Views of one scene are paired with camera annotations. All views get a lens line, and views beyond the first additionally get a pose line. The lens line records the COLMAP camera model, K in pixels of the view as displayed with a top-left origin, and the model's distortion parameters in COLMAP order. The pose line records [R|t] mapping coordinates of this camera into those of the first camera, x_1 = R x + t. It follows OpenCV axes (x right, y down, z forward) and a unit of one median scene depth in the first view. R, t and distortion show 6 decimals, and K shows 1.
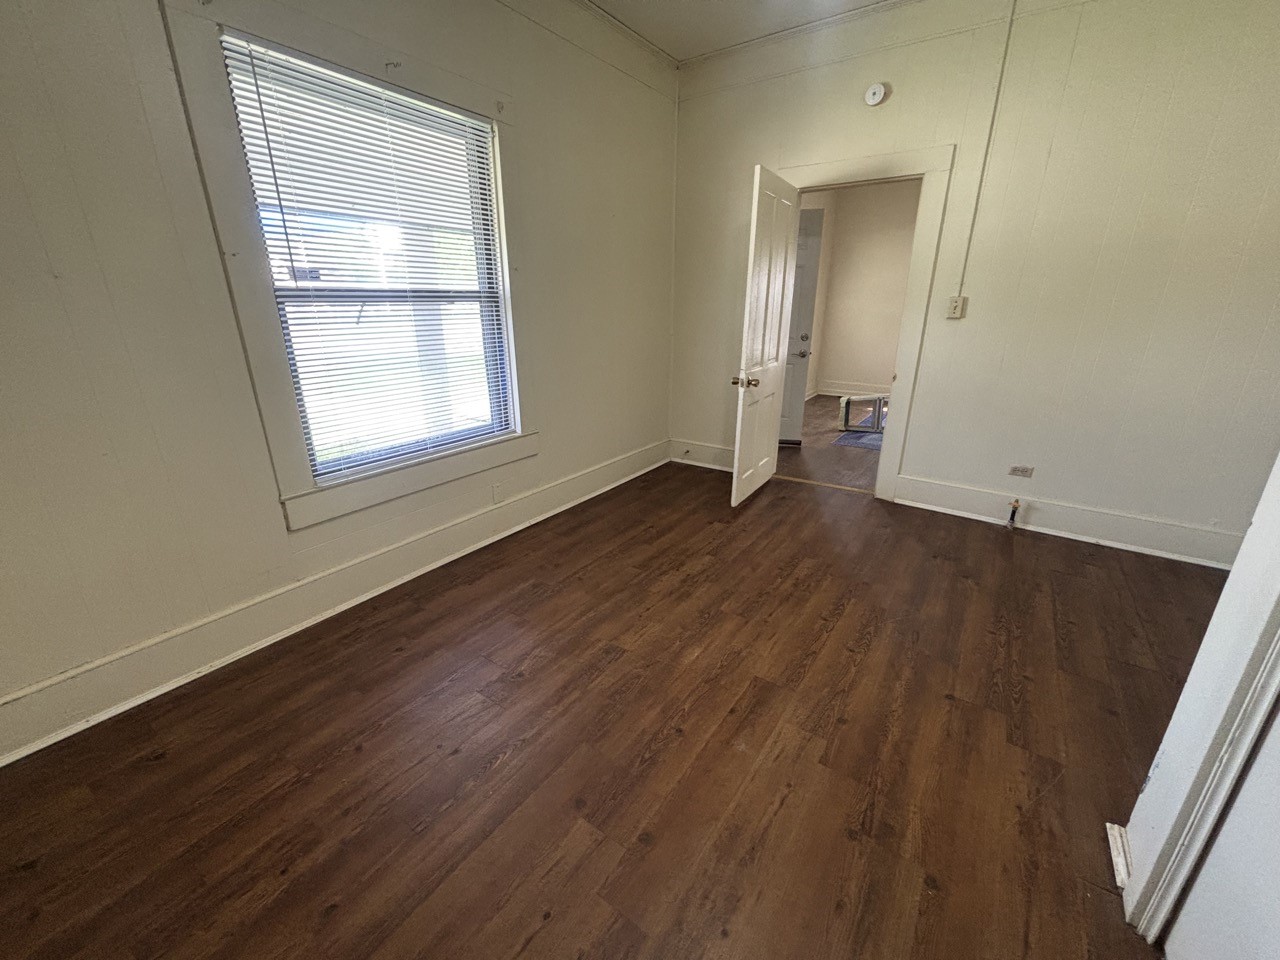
lens RADIAL K [[516.7, 0, 640.4], [0, 516.7, 473.2], [0, 0, 1]] dist [0.001865, -0.000008]
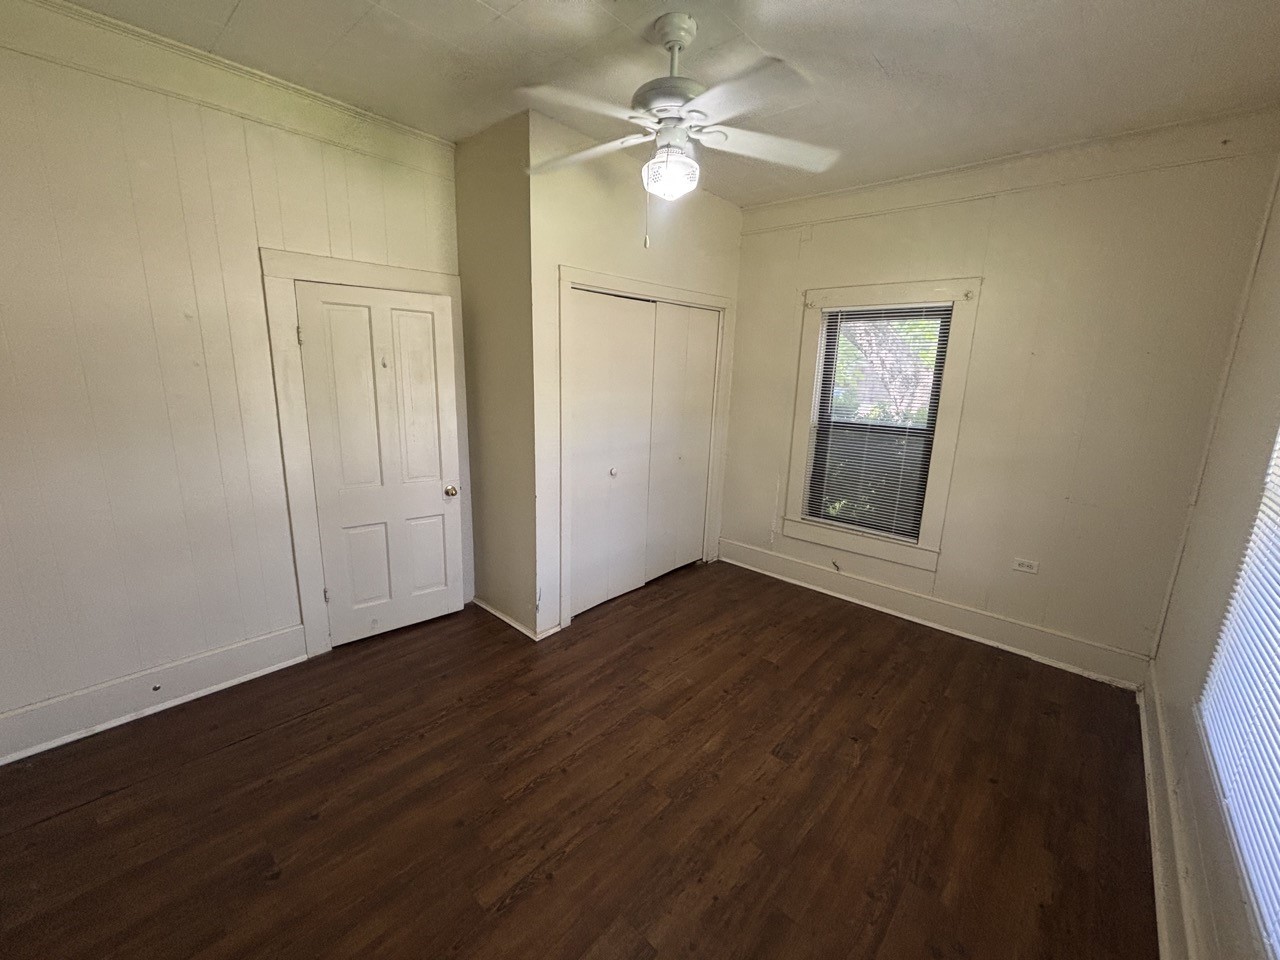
lens RADIAL K [[516.7, 0, 640.4], [0, 516.7, 473.2], [0, 0, 1]] dist [0.001865, -0.000008]
pose [[-0.991586, -0.057159, 0.116144, 0.145656], [0.009723, 0.861807, 0.507143, -0.685901], [-0.129081, 0.504005, -0.854000, 1.573822]]
